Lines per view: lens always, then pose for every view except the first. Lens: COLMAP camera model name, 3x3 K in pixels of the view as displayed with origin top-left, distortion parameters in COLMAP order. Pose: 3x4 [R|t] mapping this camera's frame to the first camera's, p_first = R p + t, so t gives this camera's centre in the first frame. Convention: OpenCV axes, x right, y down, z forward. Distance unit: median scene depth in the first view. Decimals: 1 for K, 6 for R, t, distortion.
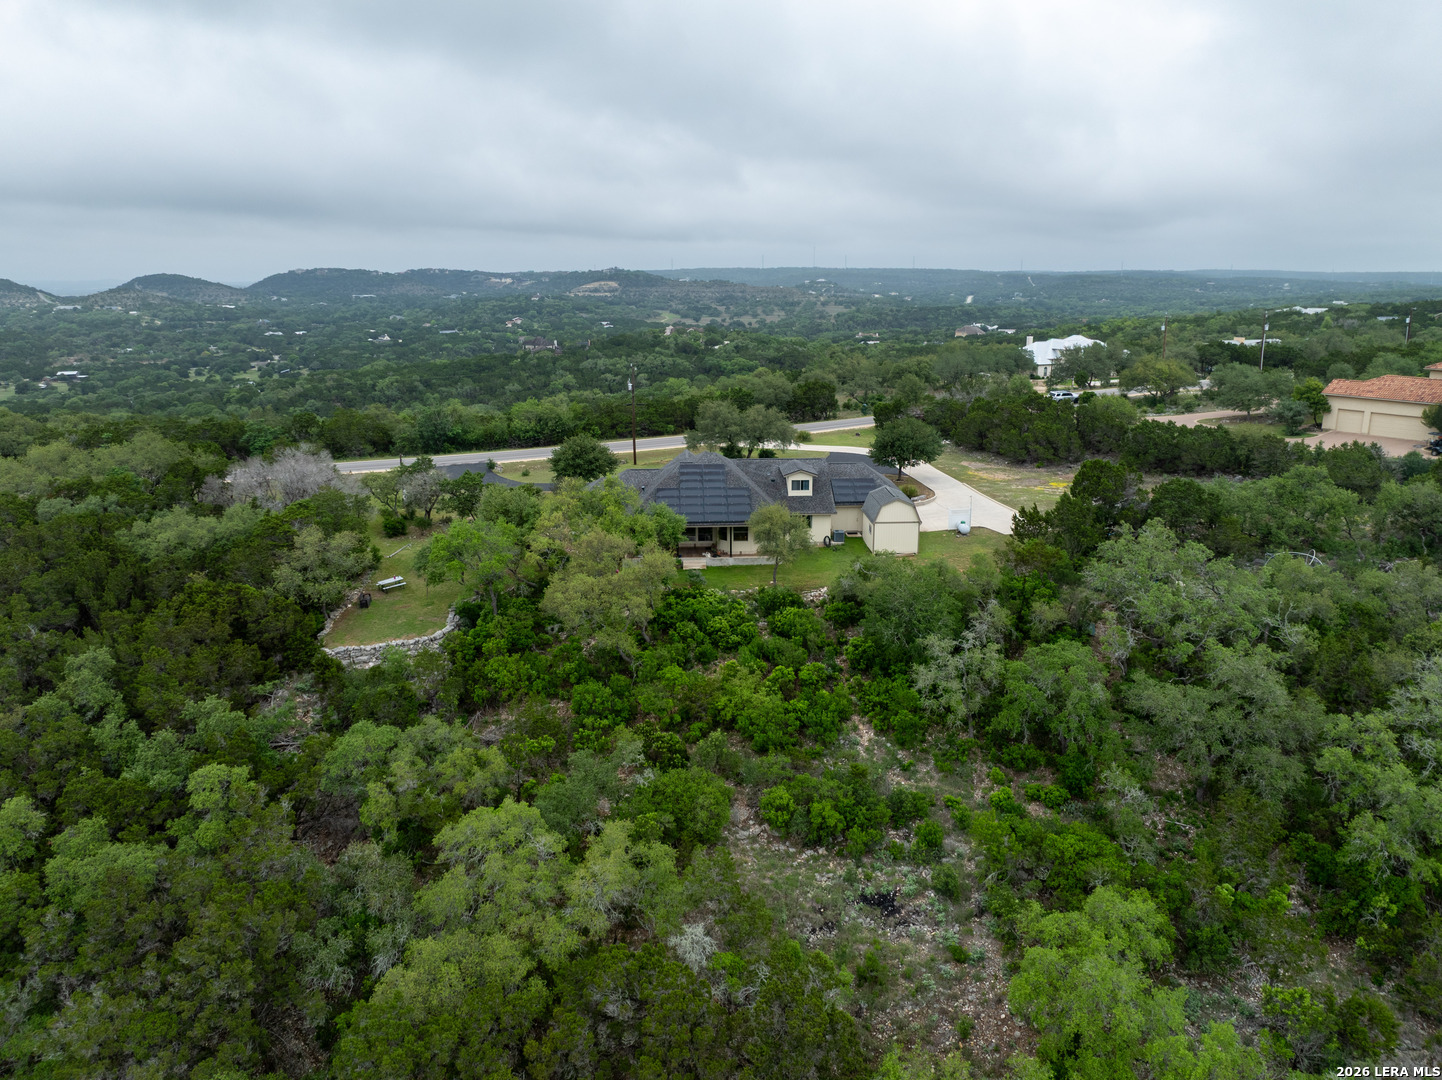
lens RADIAL K [[1017.5, 0, 723.8], [0, 1017.5, 537.9], [0, 0, 1]] dist [-0.043950, 0.014208]
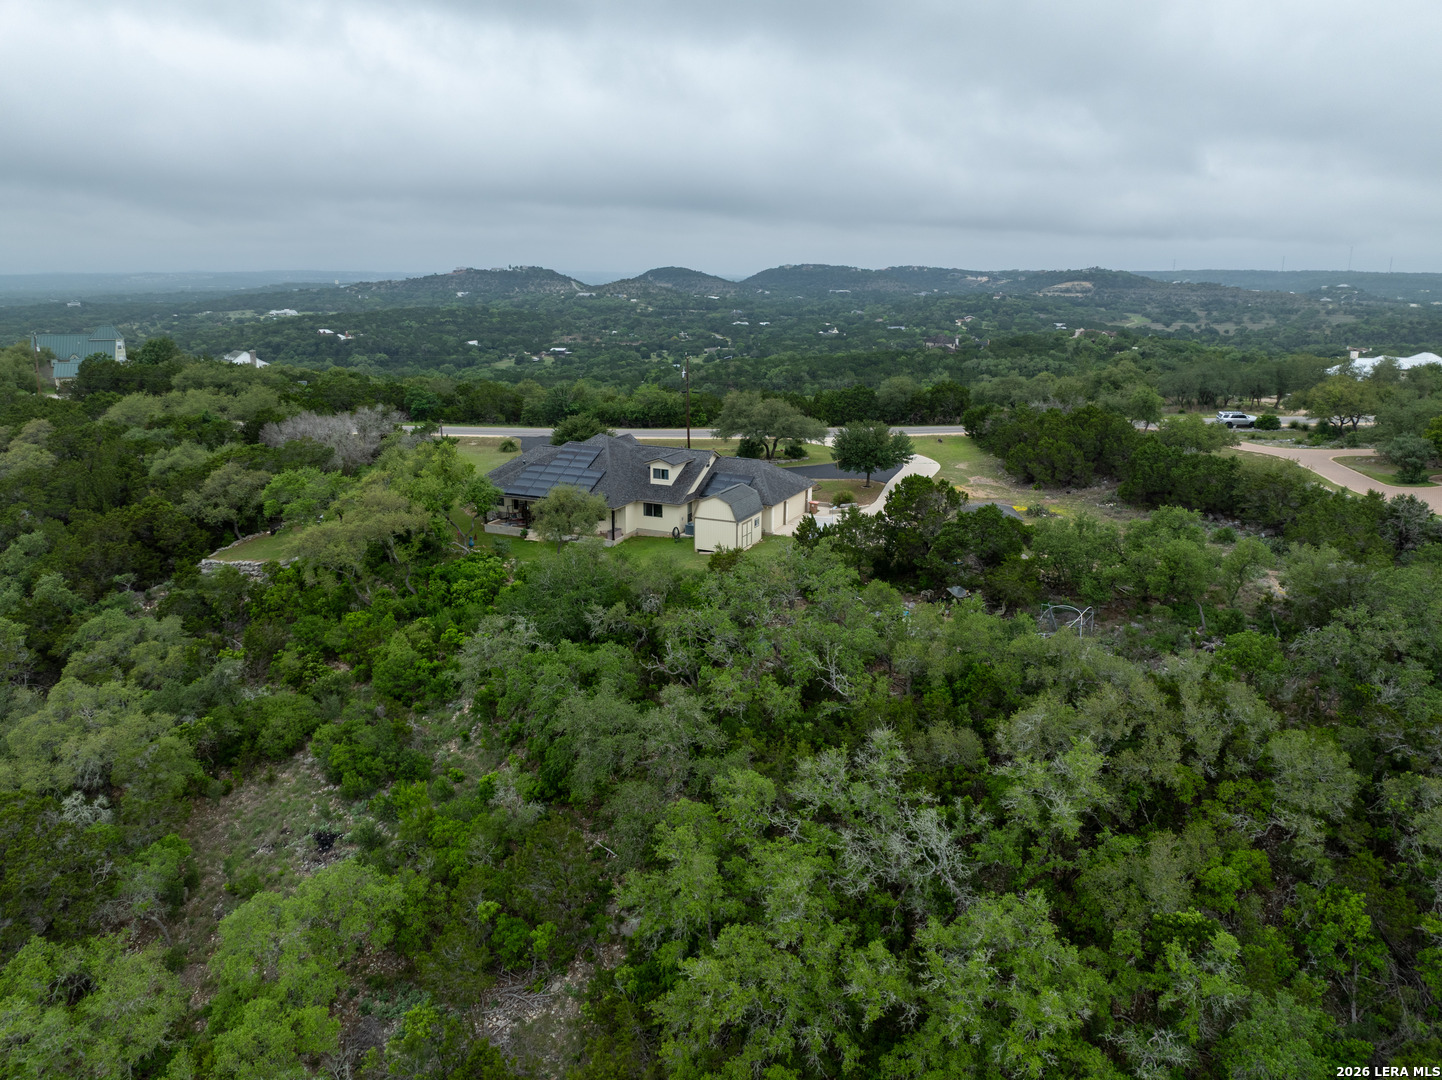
lens RADIAL K [[1017.5, 0, 723.8], [0, 1017.5, 537.9], [0, 0, 1]] dist [-0.043950, 0.014208]
pose [[0.891774, 0.121452, -0.435877, 0.053579], [-0.120767, 0.992245, 0.029397, -0.002439], [0.436067, 0.026425, 0.899526, 0.011708]]
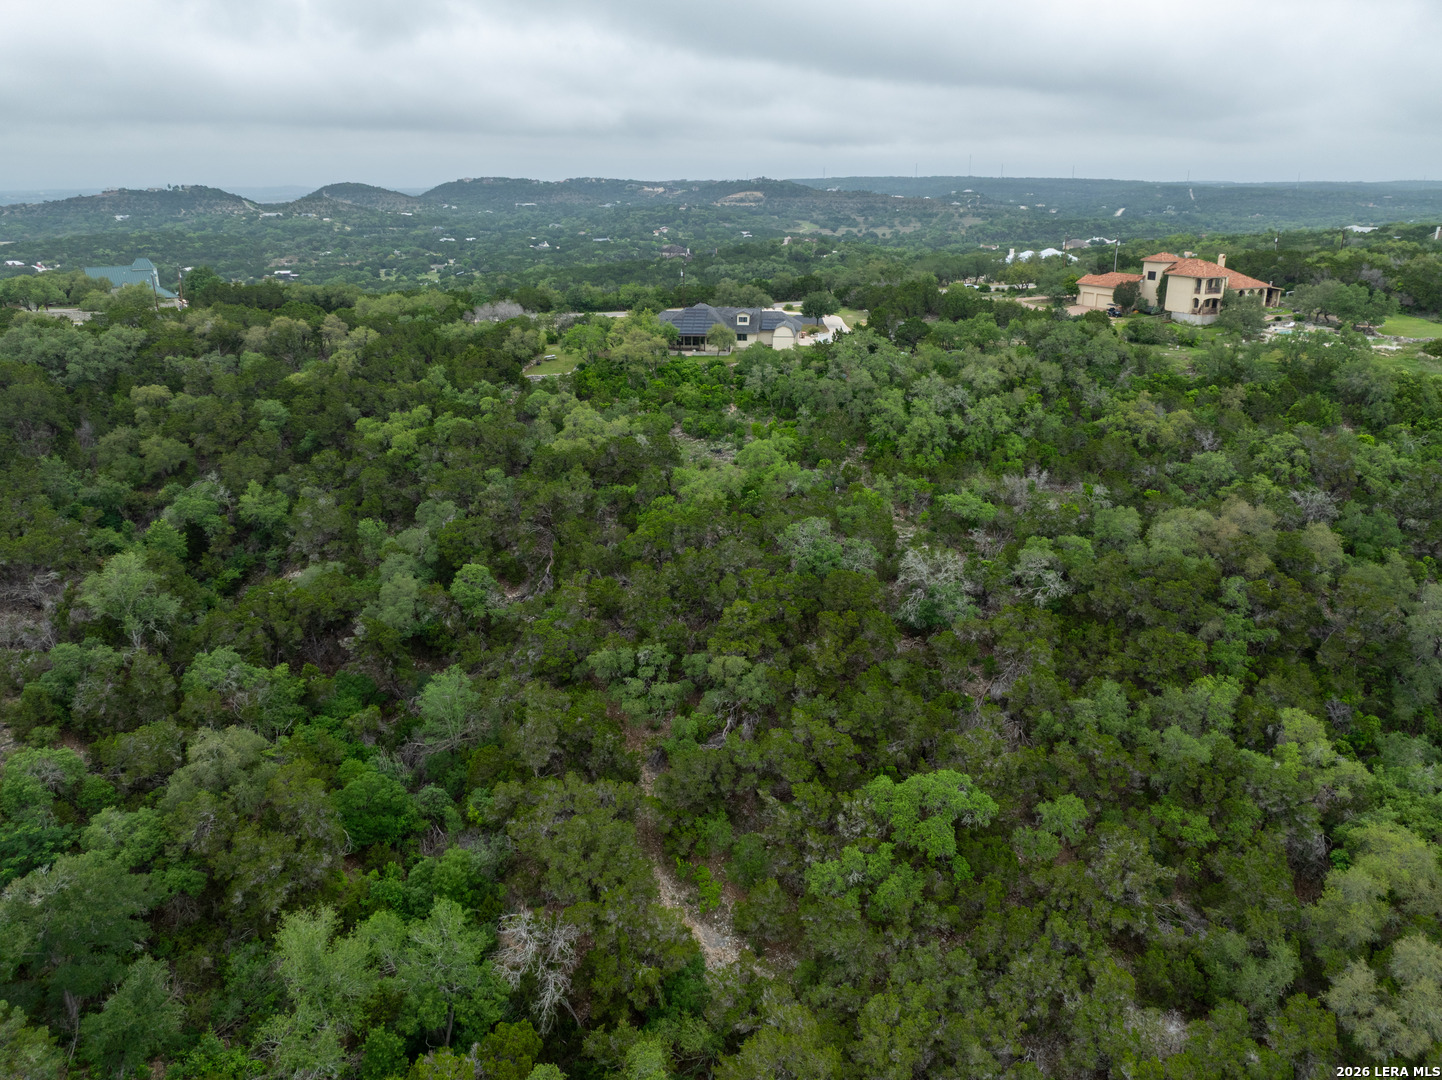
lens RADIAL K [[1015.0, 0, 723.1], [0, 1015.0, 538.0], [0, 0, 1]] dist [-0.030858, -0.006850]
pose [[0.988916, 0.049486, -0.139990, 0.032092], [-0.037445, 0.995471, 0.087375, 0.019586], [0.143680, -0.081165, 0.986290, -0.099195]]
